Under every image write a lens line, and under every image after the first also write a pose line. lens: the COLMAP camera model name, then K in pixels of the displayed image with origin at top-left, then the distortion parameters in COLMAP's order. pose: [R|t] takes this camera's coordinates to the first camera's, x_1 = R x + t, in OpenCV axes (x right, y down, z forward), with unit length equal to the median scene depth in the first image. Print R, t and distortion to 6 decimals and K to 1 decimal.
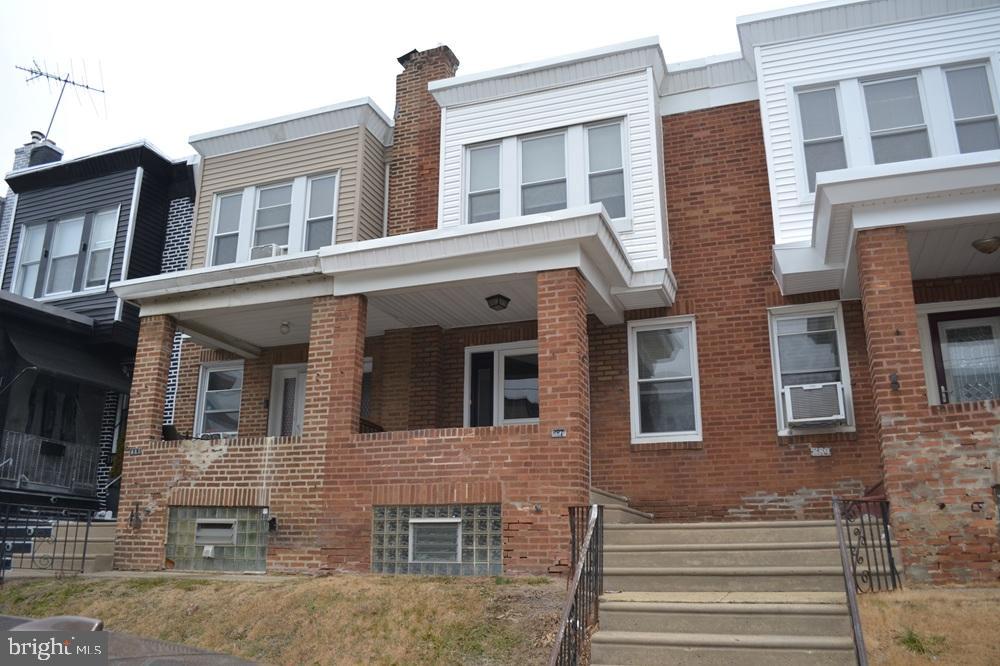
lens RADIAL K [[802.2, 0, 493.5], [0, 802.2, 333.0], [0, 0, 1]] dist [-0.077158, 0.004992]
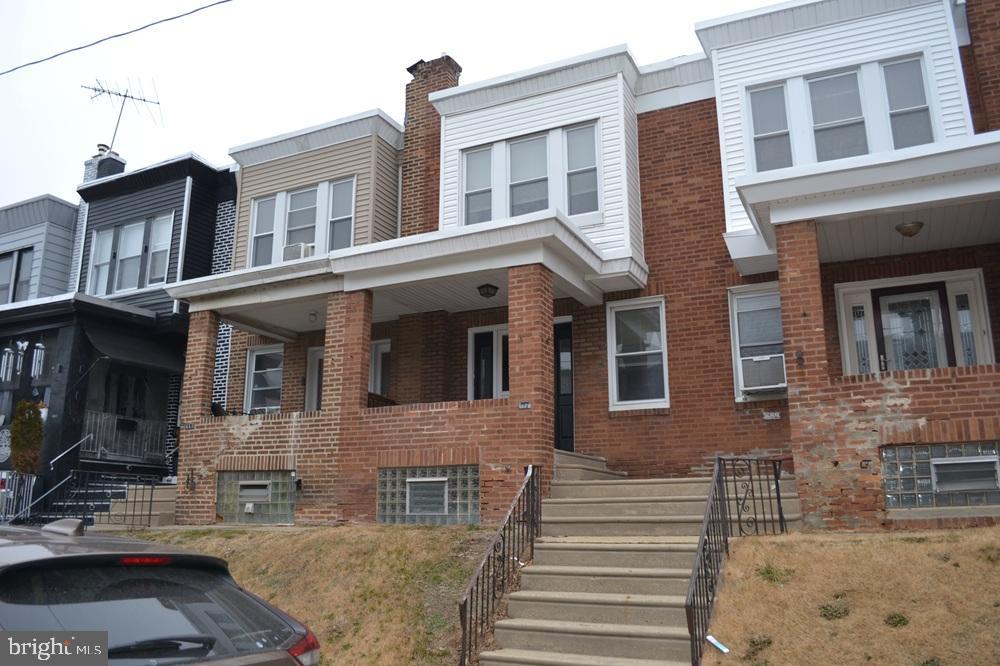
lens RADIAL K [[802.2, 0, 493.5], [0, 802.2, 333.0], [0, 0, 1]] dist [-0.077158, 0.004992]
pose [[0.995119, -0.029366, -0.094214, 0.130534], [0.033793, 0.998382, 0.045741, -0.032525], [0.092719, -0.048701, 0.994501, -0.155608]]
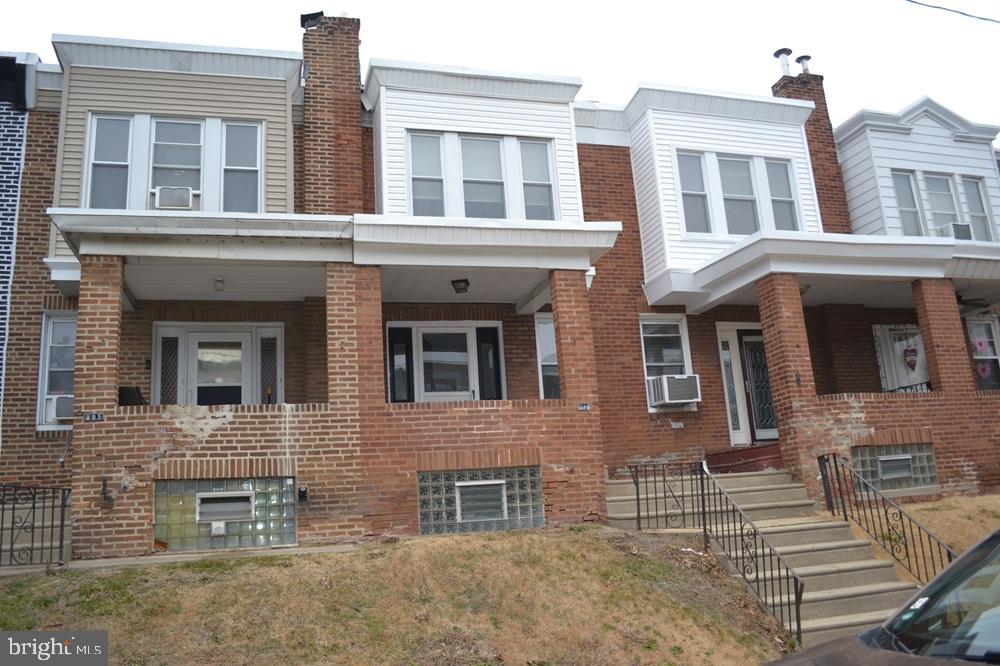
lens RADIAL K [[802.2, 0, 493.5], [0, 802.2, 333.0], [0, 0, 1]] dist [-0.077158, 0.004992]
pose [[0.806889, 0.076147, 0.585775, -0.647825], [-0.095242, 0.995453, 0.001791, 0.021366], [-0.582975, -0.057236, 0.810472, 0.090533]]
